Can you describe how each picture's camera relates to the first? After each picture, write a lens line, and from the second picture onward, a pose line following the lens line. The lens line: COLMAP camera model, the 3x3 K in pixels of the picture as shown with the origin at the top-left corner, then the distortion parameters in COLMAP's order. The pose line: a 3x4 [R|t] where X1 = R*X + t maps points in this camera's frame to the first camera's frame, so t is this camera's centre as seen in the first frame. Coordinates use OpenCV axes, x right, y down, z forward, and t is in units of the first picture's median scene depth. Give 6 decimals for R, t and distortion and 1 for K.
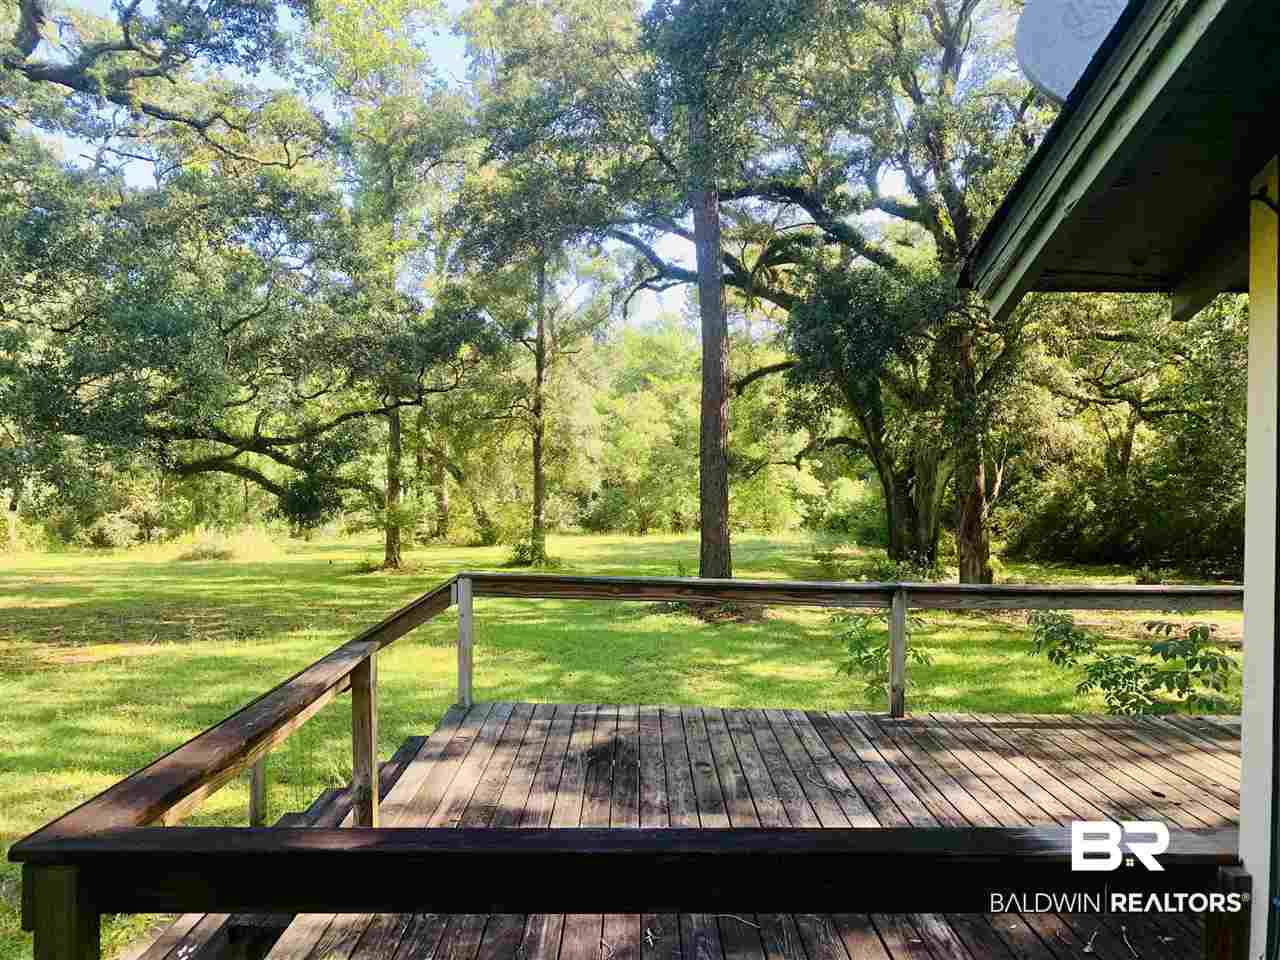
lens RADIAL K [[967.1, 0, 639.7], [0, 967.1, 470.6], [0, 0, 1]] dist [0.092773, -0.136967]
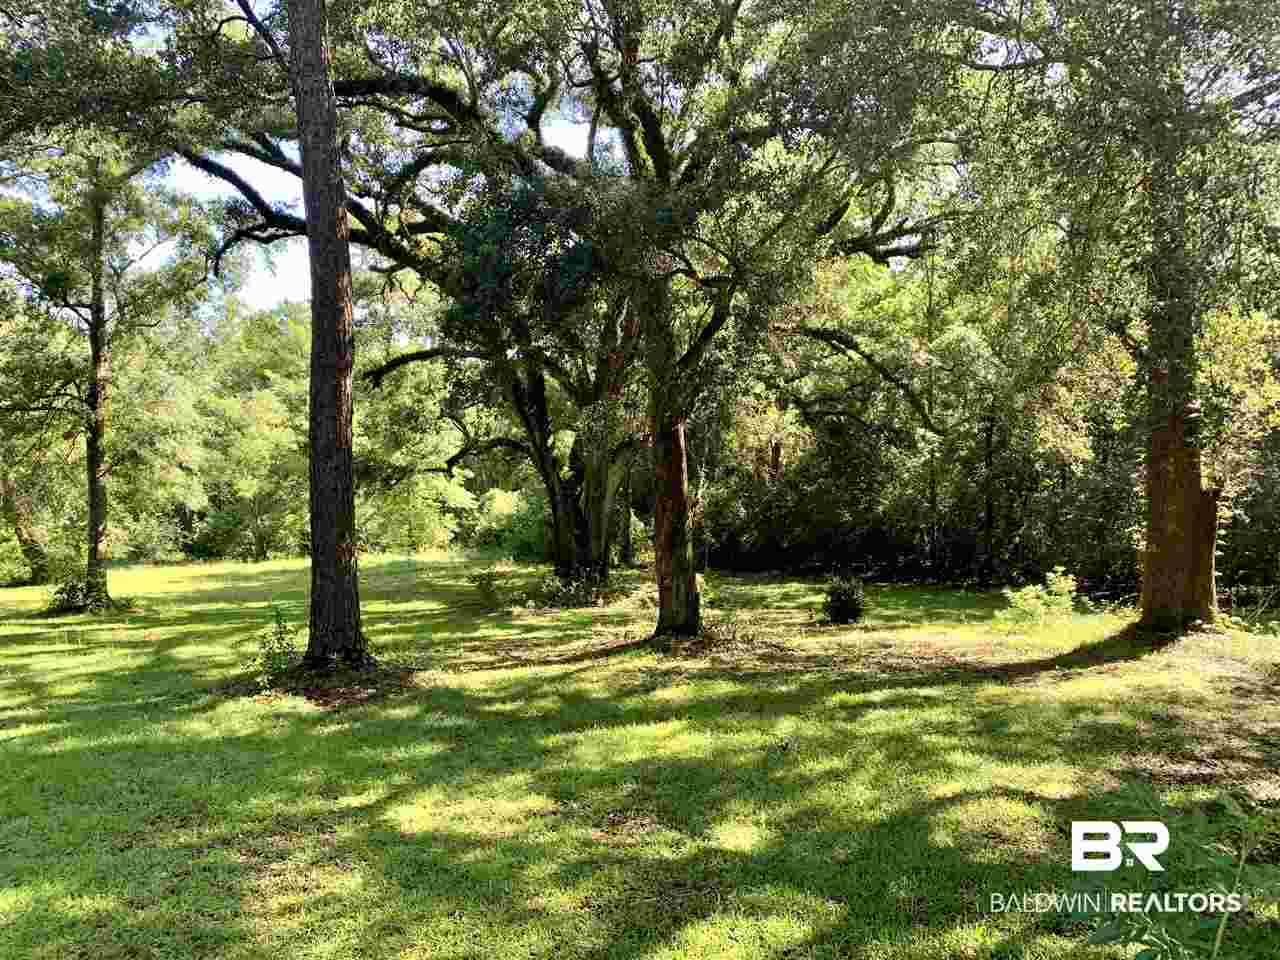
lens RADIAL K [[967.1, 0, 639.7], [0, 967.1, 470.6], [0, 0, 1]] dist [0.092773, -0.136967]
pose [[0.935309, -0.008529, 0.353728, 0.015094], [0.013787, 0.999829, -0.012347, 0.004830], [-0.353562, 0.016425, 0.935267, 0.122354]]
